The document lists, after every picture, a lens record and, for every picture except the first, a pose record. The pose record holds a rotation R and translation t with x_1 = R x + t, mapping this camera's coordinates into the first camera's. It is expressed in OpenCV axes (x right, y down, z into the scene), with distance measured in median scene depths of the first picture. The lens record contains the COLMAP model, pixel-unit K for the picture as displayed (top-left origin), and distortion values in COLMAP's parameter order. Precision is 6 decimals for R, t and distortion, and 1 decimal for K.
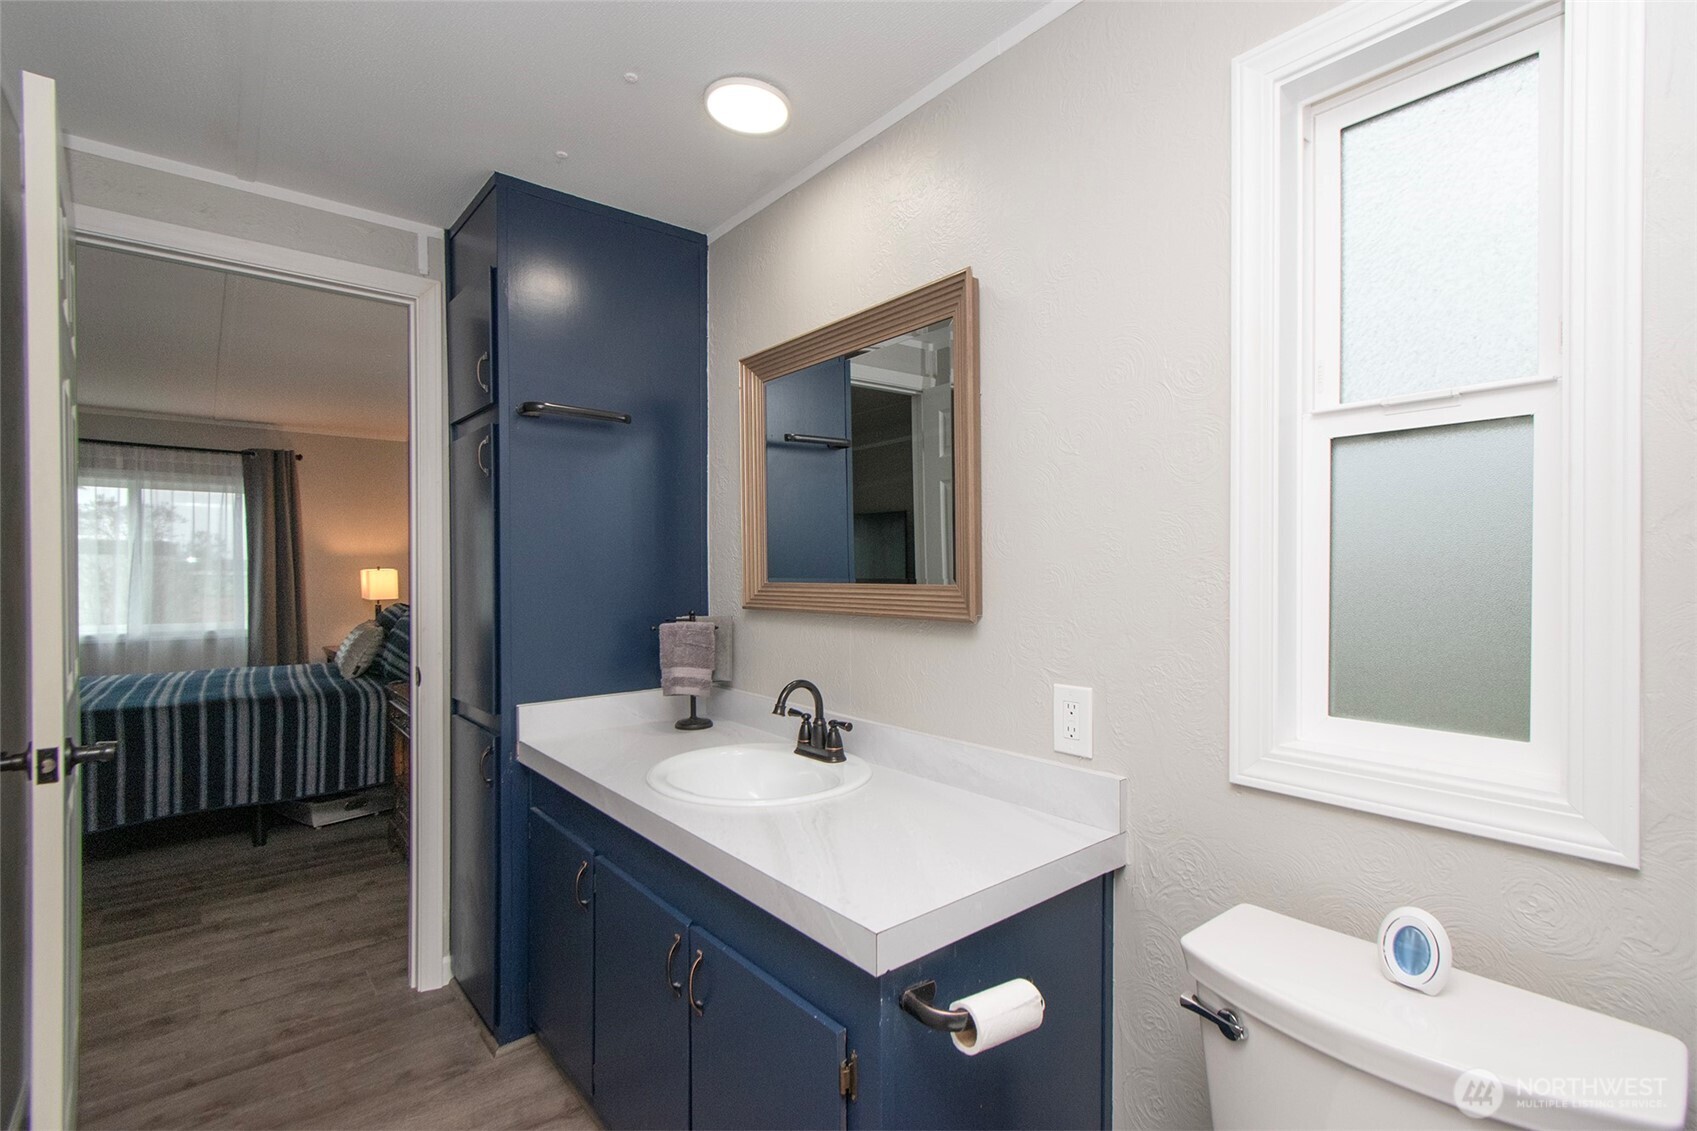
lens RADIAL K [[754.7, 0, 852.0], [0, 754.7, 579.5], [0, 0, 1]] dist [0.003641, 0.000472]
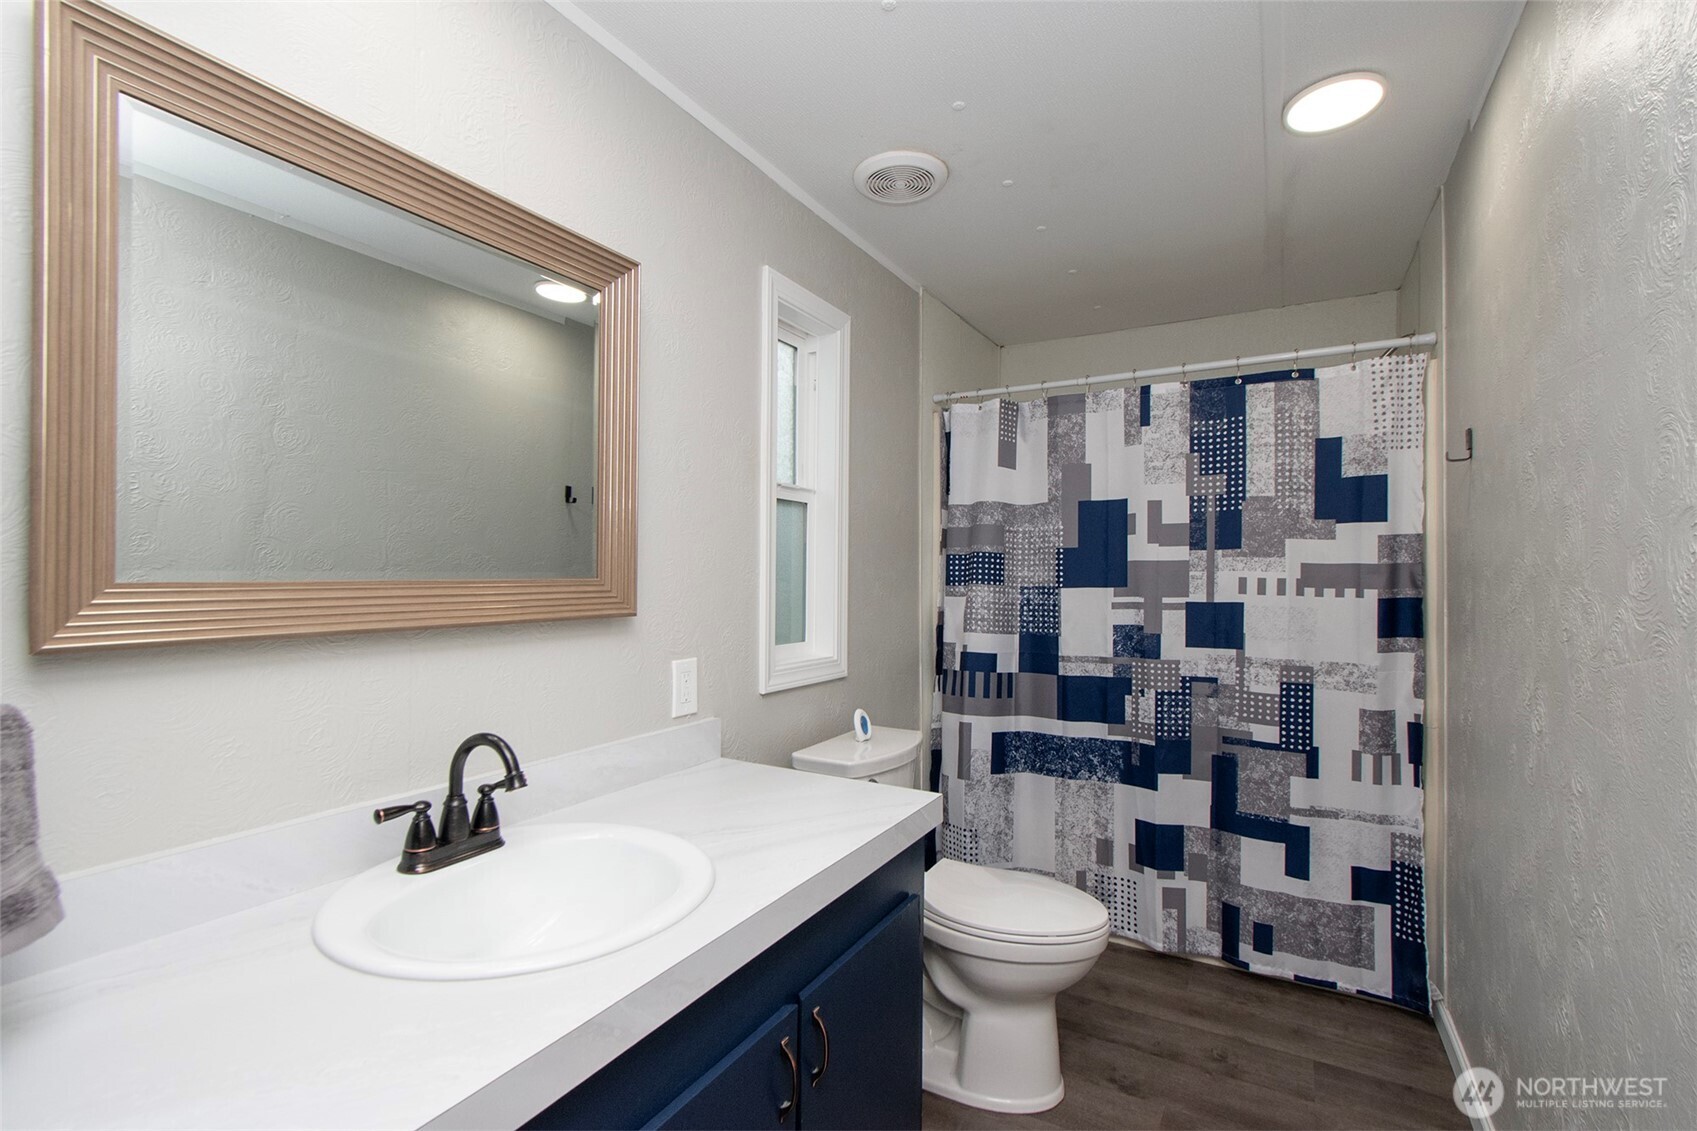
lens RADIAL K [[754.7, 0, 852.0], [0, 754.7, 579.5], [0, 0, 1]] dist [0.003641, 0.000472]
pose [[-0.342321, -0.000132, 0.939583, -0.773964], [0.006963, 0.999972, 0.002678, 0.007654], [-0.939557, 0.007459, -0.342310, 0.955898]]
